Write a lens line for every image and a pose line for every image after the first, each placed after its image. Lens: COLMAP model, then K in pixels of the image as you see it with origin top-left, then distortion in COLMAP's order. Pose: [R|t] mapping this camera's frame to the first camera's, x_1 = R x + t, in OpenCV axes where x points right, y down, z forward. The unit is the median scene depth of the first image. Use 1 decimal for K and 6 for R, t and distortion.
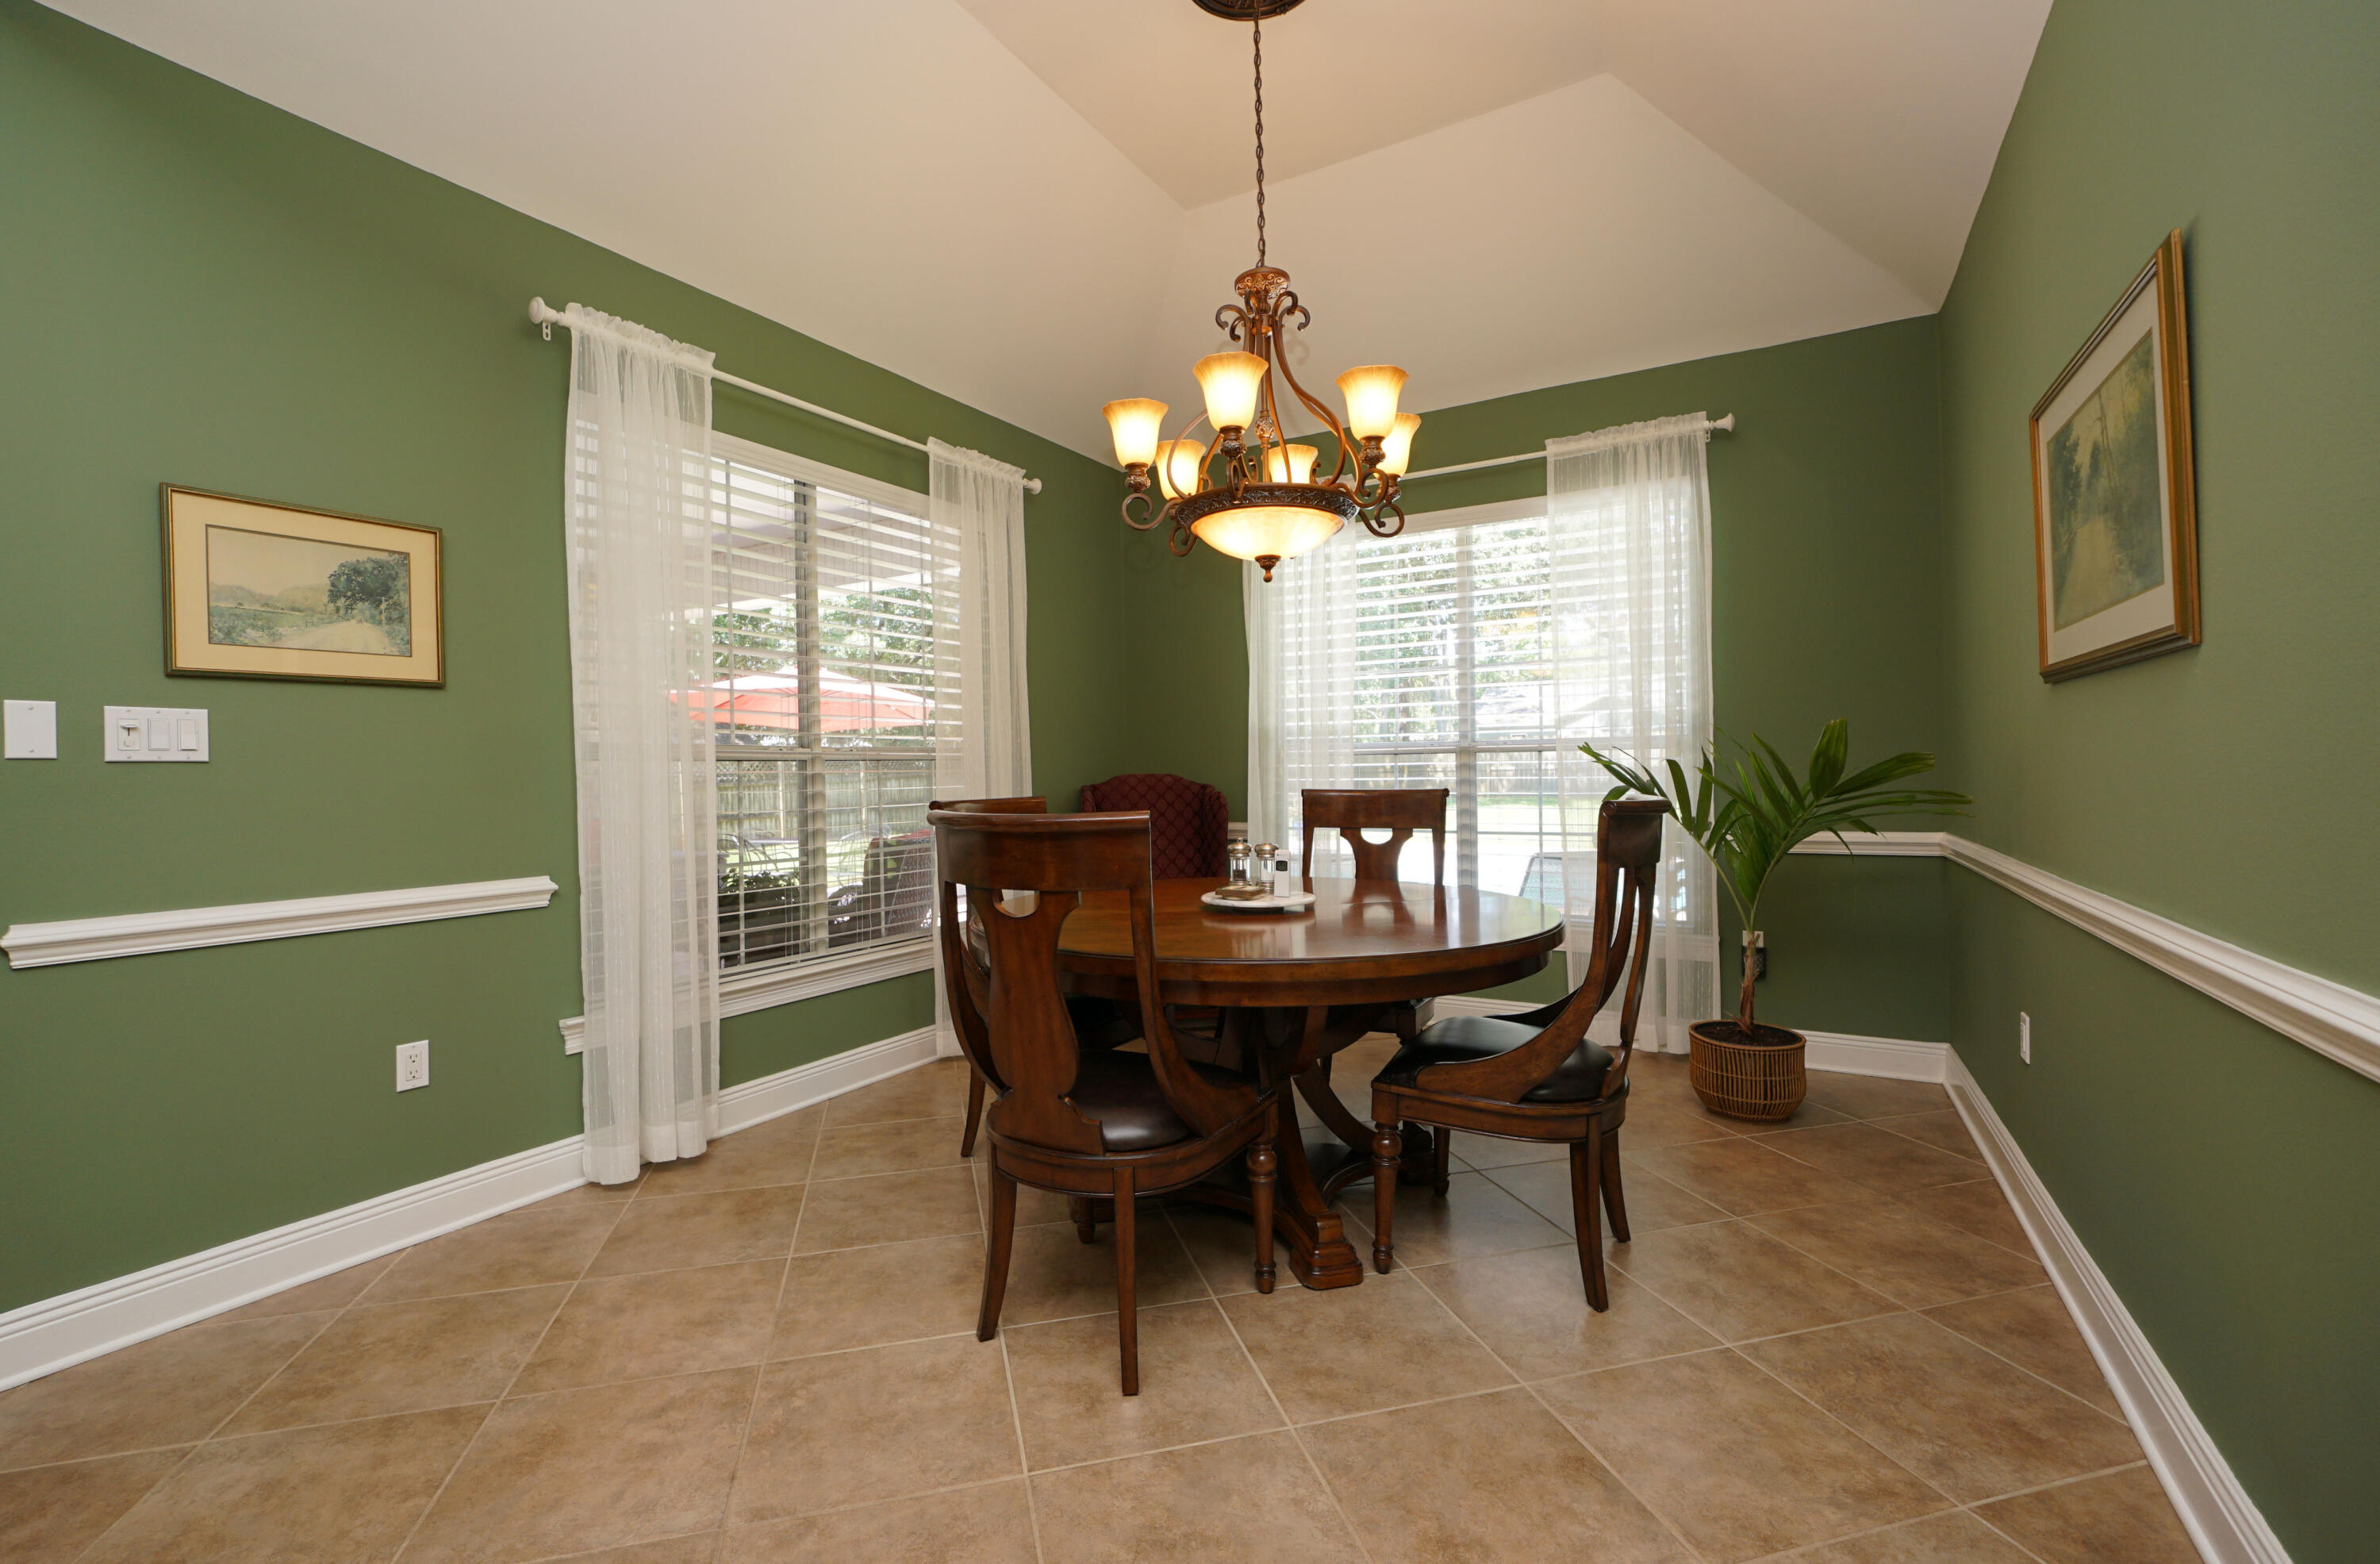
lens RADIAL K [[1009.2, 0, 1190.0], [0, 1009.2, 782.0], [0, 0, 1]] dist [-0.002064, 0.000123]
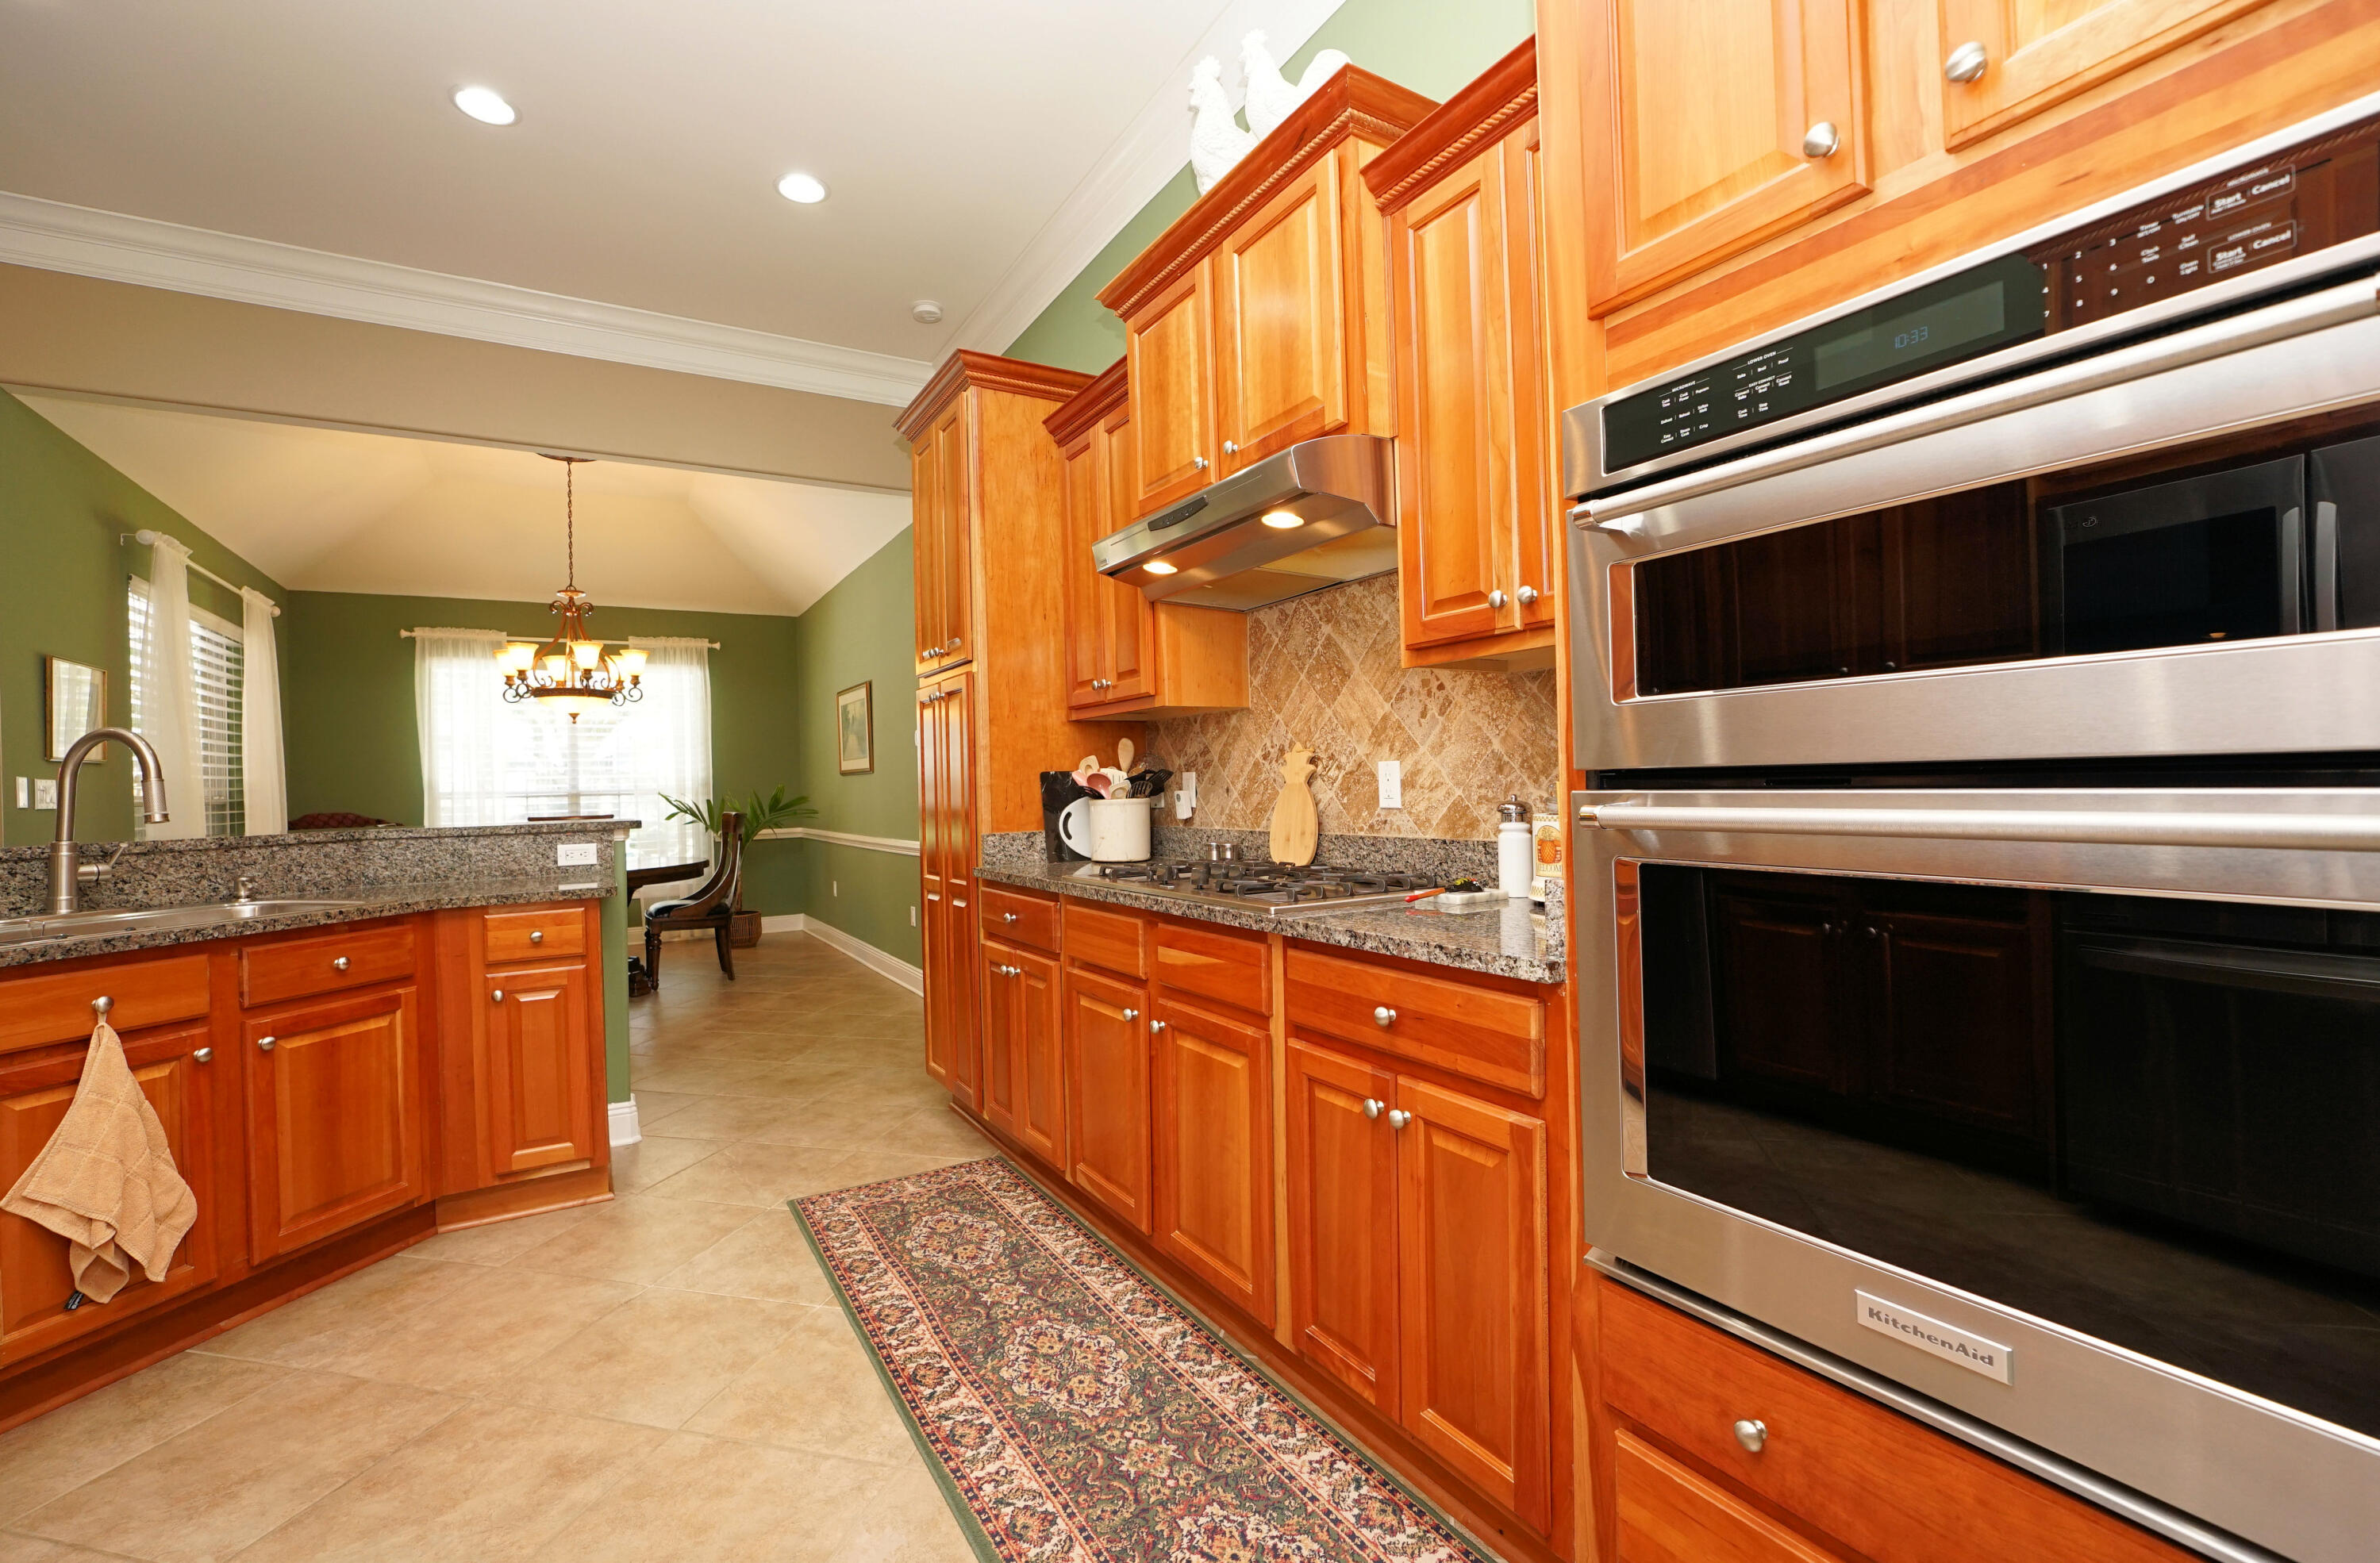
lens RADIAL K [[1009.0, 0, 1190.0], [0, 1009.0, 781.5], [0, 0, 1]] dist [-0.002064, 0.000123]
pose [[0.483421, 0.013081, 0.875290, -0.970257], [0.020724, 0.999437, -0.026382, 0.020033], [-0.875143, 0.030893, 0.482878, -1.040712]]
